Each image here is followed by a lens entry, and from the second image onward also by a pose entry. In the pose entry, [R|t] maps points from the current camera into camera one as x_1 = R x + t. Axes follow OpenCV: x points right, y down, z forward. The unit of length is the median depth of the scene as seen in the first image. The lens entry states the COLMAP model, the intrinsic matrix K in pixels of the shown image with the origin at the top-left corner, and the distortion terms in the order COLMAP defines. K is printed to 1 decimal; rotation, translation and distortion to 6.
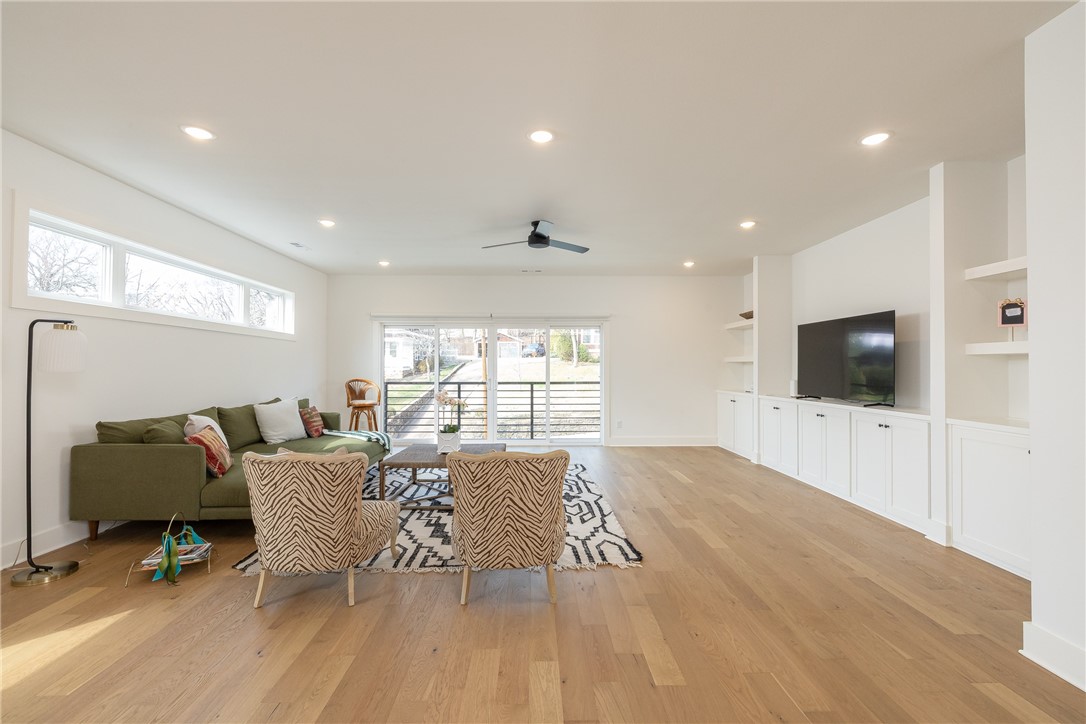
lens RADIAL K [[456.1, 0, 539.9], [0, 456.1, 361.2], [0, 0, 1]] dist [0.001740, 0.000125]
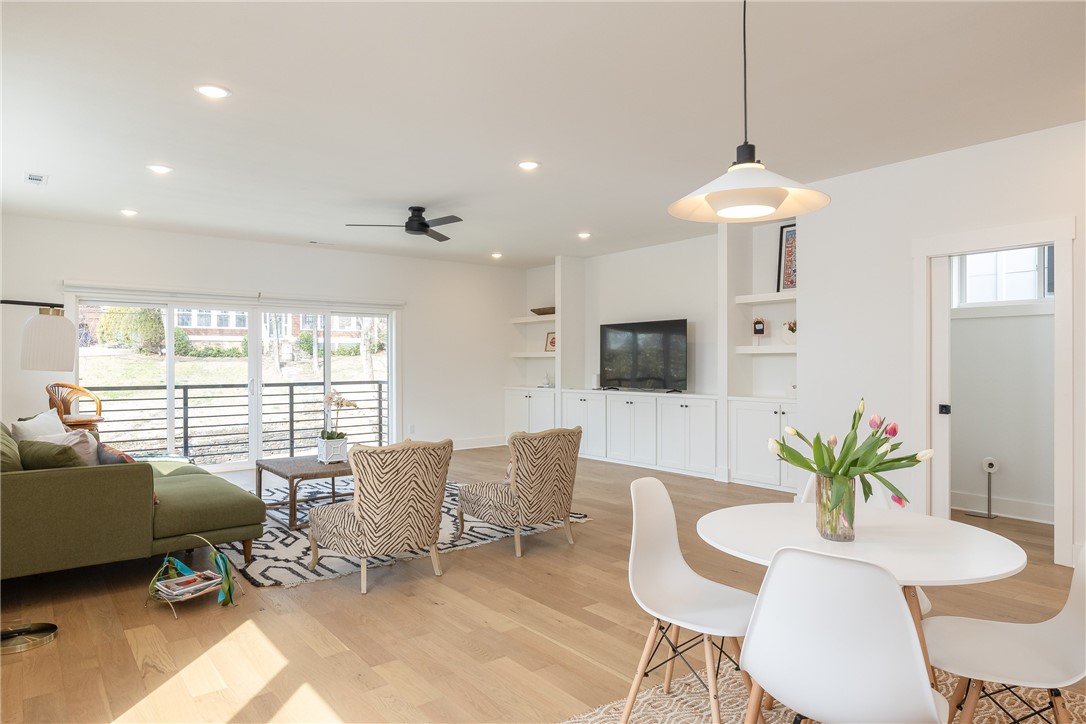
lens RADIAL K [[657.9, 0, 543.0], [0, 657.9, 362.0], [0, 0, 1]] dist [-0.004034, -0.000659]
pose [[0.790285, -0.002417, 0.612734, -0.626959], [-0.003908, 0.999952, 0.008985, -0.002279], [-0.612726, -0.009496, 0.790238, -0.222049]]
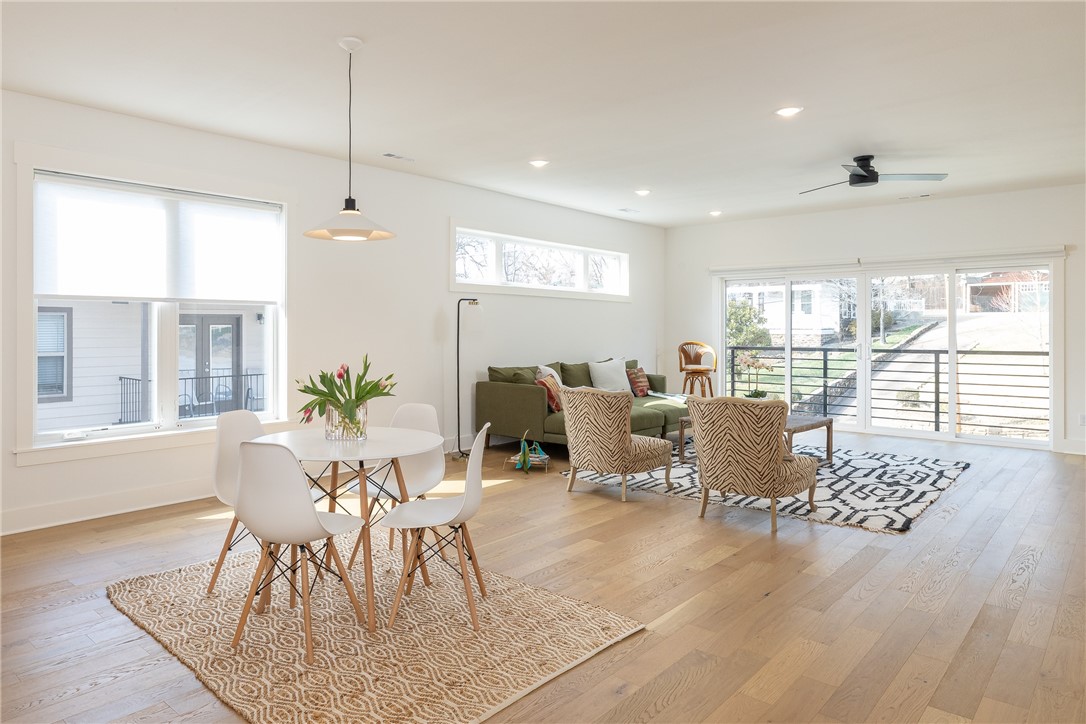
lens RADIAL K [[701.5, 0, 490.8], [0, 701.5, 319.9], [0, 0, 1]] dist [-0.000049, 0.000052]
pose [[0.725187, -0.008319, -0.688501, 0.395092], [0.008222, 0.999960, -0.003422, -0.004618], [0.688502, -0.003179, 0.725227, -0.421748]]
